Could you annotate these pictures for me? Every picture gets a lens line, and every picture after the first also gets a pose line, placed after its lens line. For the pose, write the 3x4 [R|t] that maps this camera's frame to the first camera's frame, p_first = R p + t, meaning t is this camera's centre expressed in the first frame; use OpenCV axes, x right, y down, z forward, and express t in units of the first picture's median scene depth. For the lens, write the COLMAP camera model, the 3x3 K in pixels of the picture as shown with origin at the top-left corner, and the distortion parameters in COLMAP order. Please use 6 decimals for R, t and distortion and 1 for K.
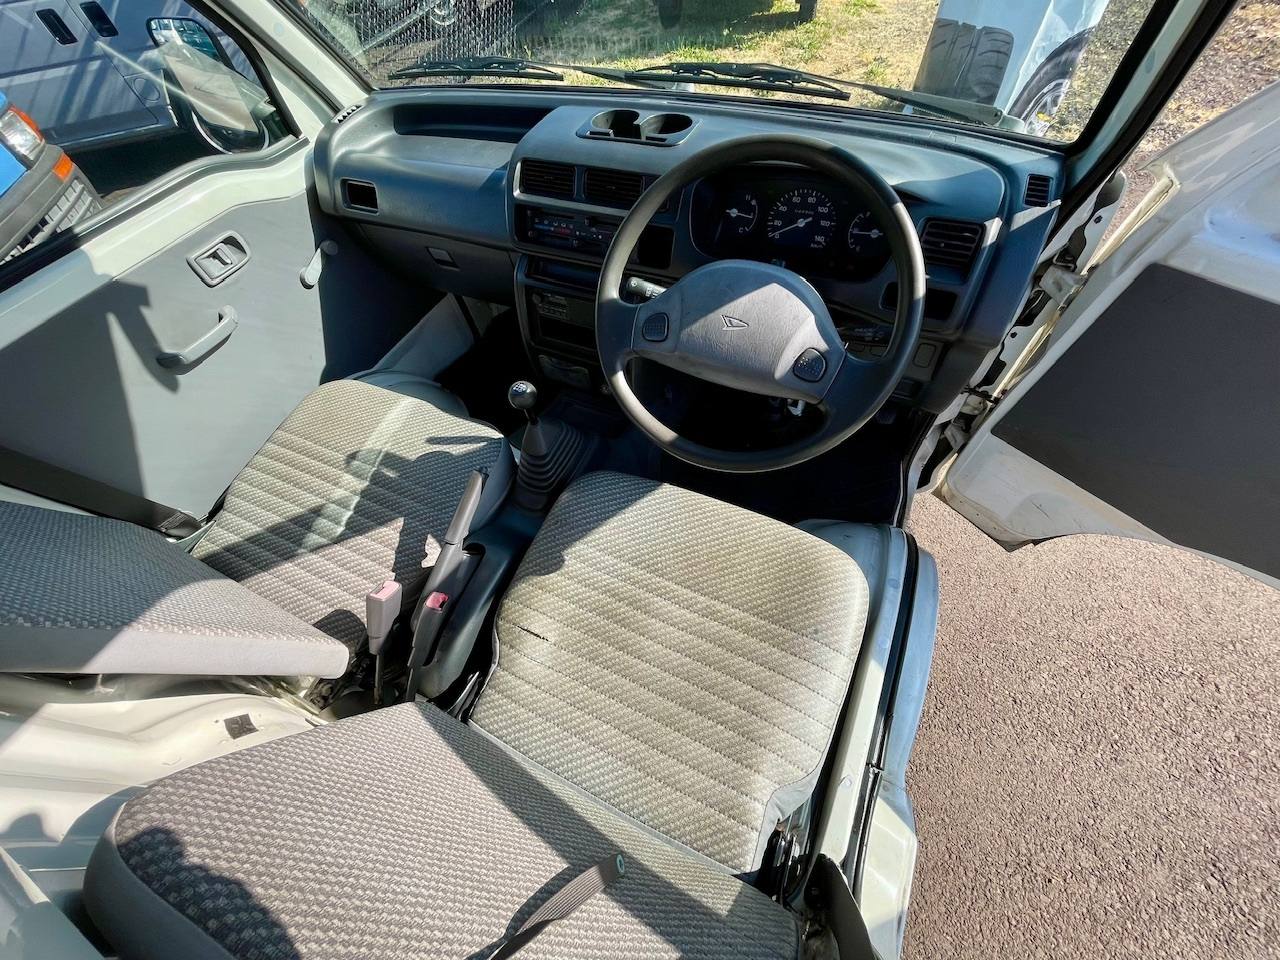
lens RADIAL K [[508.6, 0, 639.9], [0, 508.6, 474.1], [0, 0, 1]] dist [-0.001448, -0.000509]
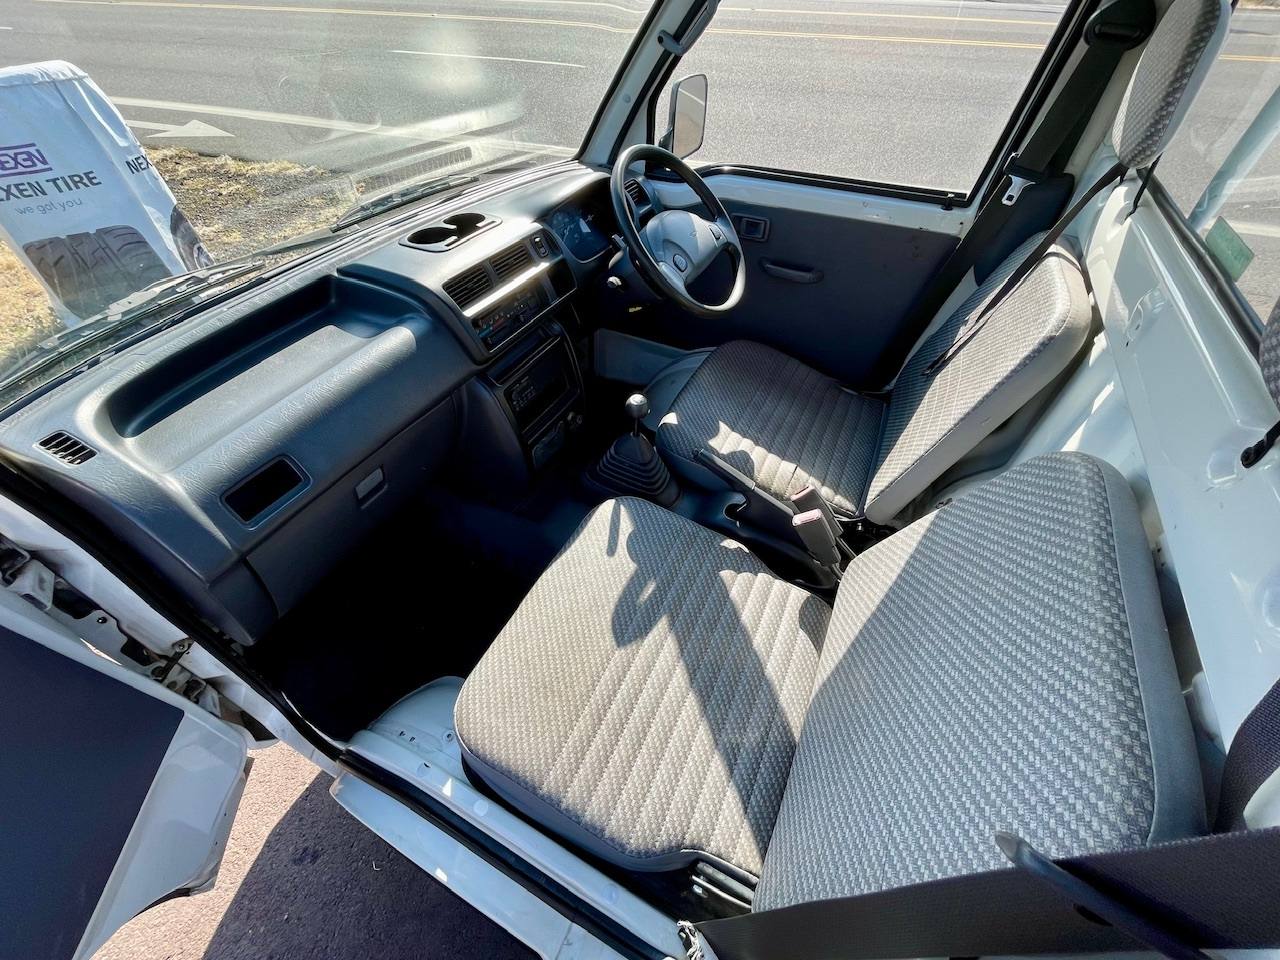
lens RADIAL K [[508.6, 0, 639.9], [0, 508.6, 474.1], [0, 0, 1]] dist [-0.001448, -0.000509]
pose [[0.014655, -0.633873, 0.773298, -1.216214], [0.811715, 0.459144, 0.360977, -0.492744], [-0.583869, 0.622408, 0.521253, 0.498050]]
